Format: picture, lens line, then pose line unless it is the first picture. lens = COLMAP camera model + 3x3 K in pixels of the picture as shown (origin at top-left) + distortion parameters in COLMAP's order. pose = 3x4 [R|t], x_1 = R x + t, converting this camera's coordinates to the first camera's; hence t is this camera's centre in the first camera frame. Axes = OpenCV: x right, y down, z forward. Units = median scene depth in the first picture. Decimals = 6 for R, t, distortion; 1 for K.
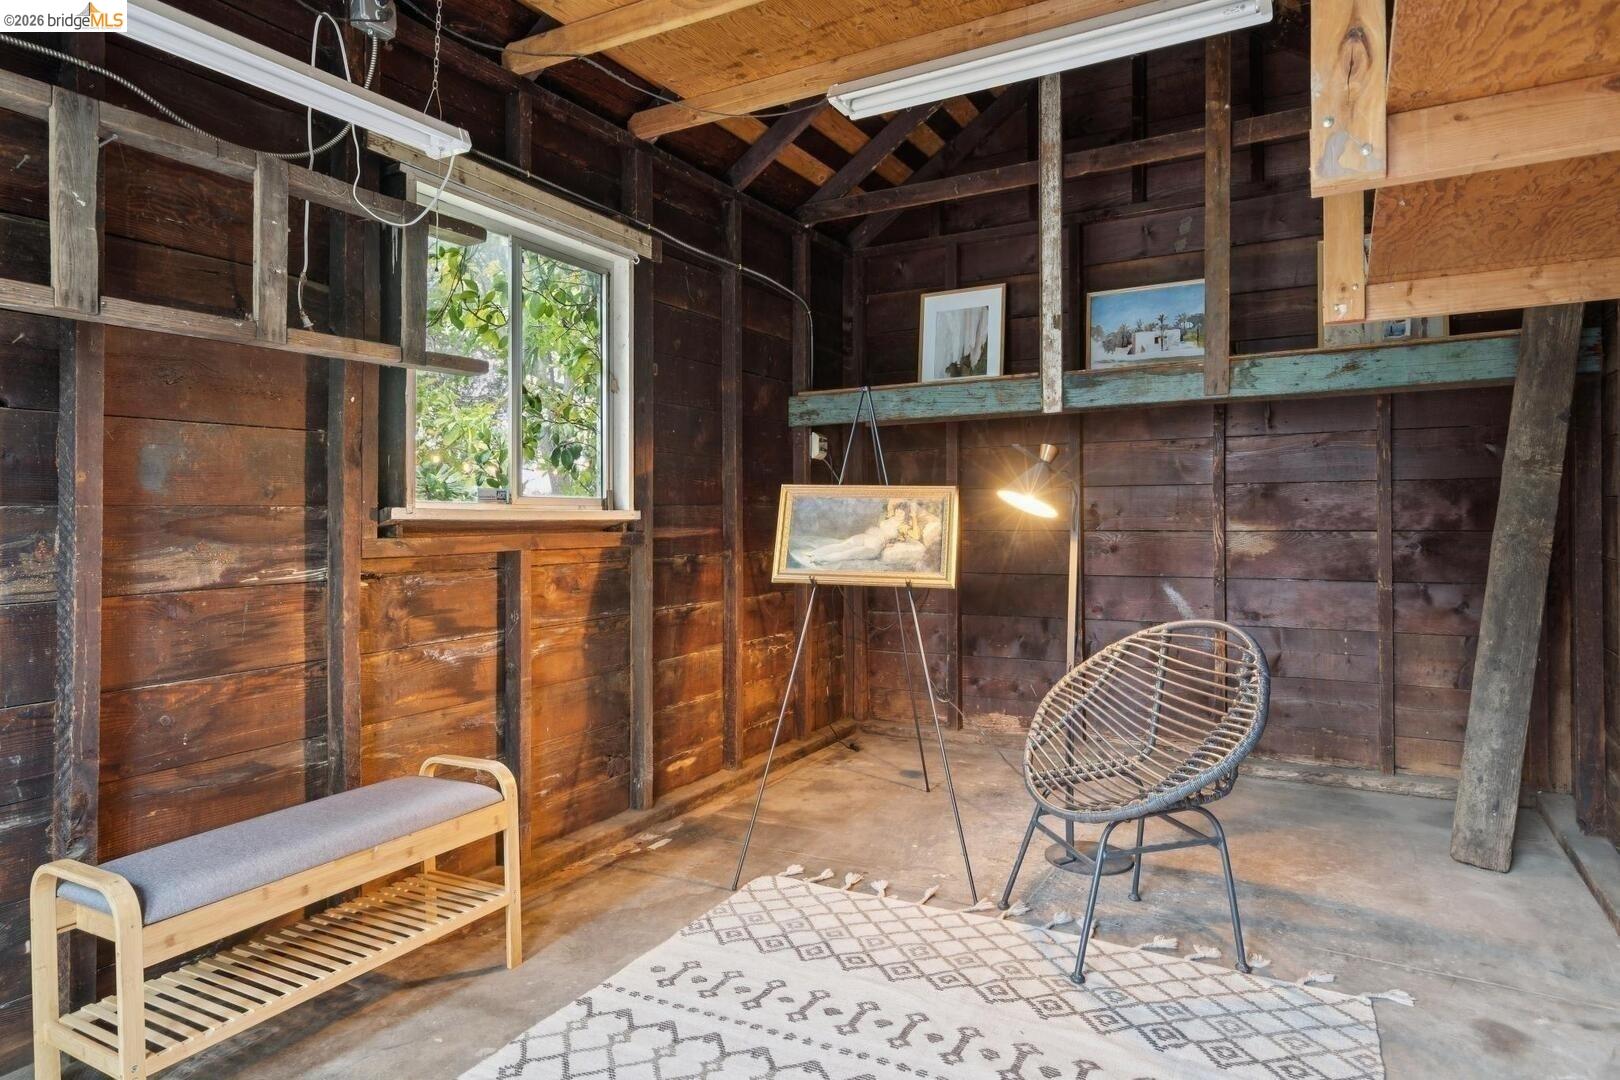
lens RADIAL K [[959.3, 0, 812.0], [0, 959.3, 520.6], [0, 0, 1]] dist [0.003156, -0.000286]
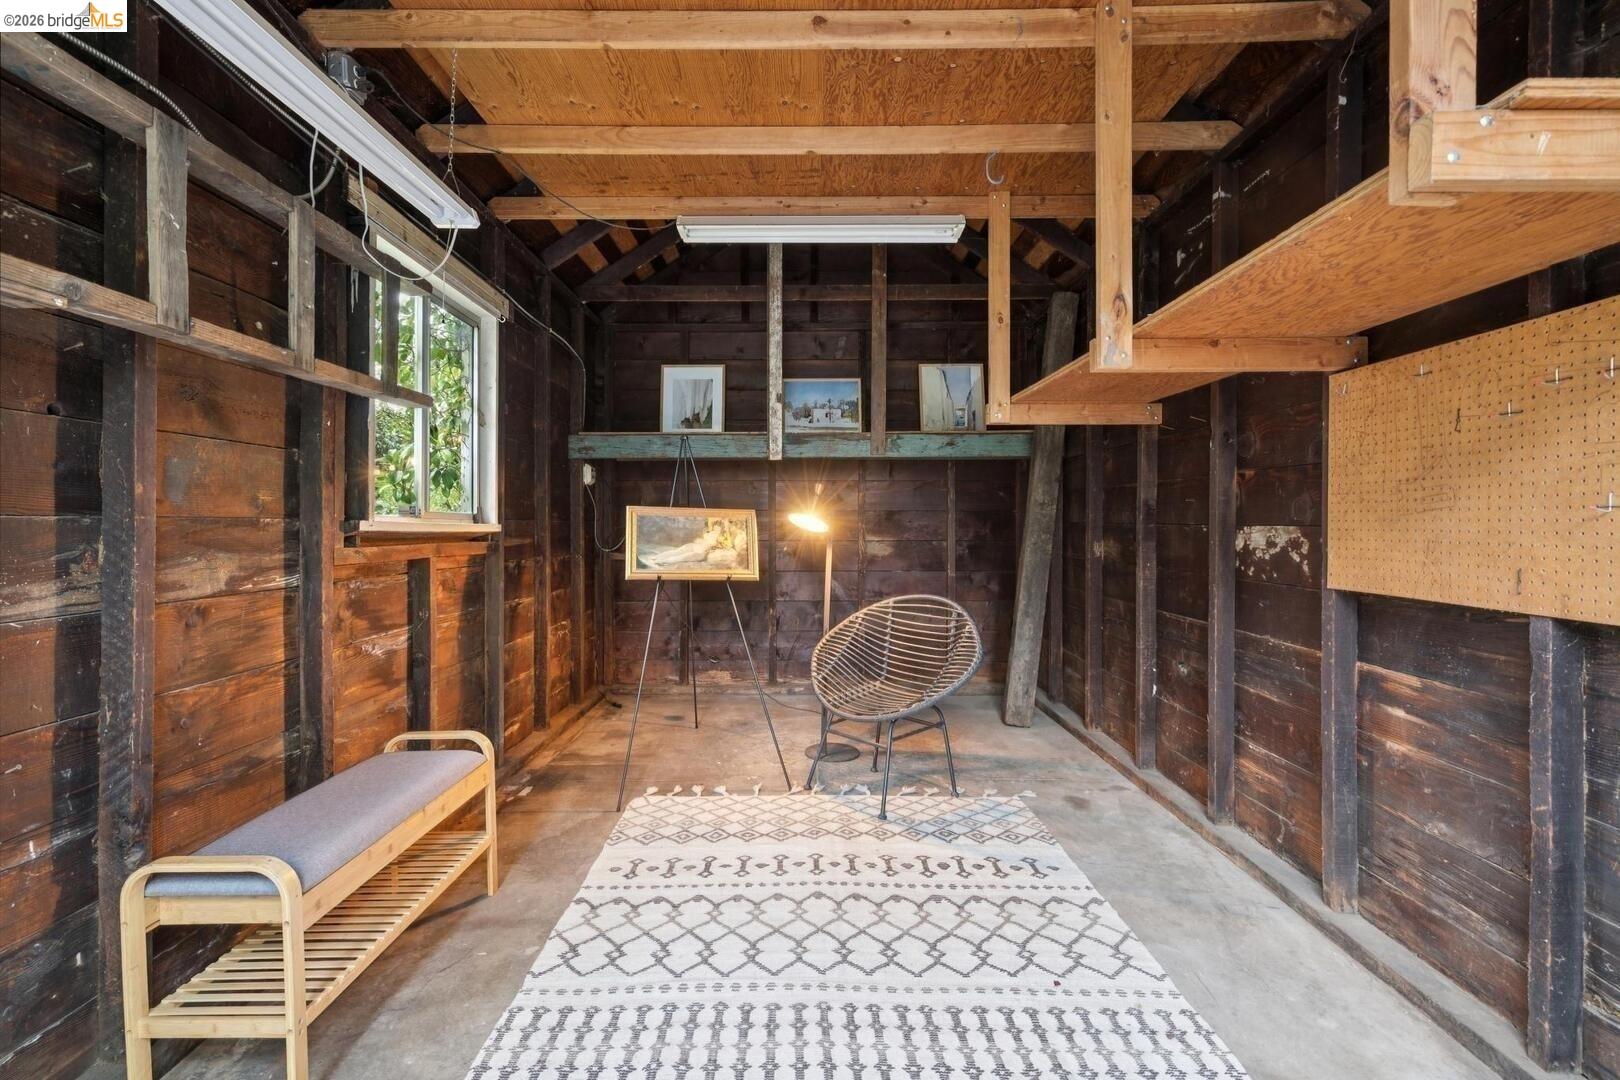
lens RADIAL K [[744.3, 0, 810.0], [0, 744.3, 540.0], [0, 0, 1]] dist [-0.011420, 0.001201]
pose [[0.869700, 0.000805, 0.493580, -0.355331], [-0.006295, 0.999935, 0.009461, -0.001883], [-0.493541, -0.011335, 0.869649, -0.021138]]
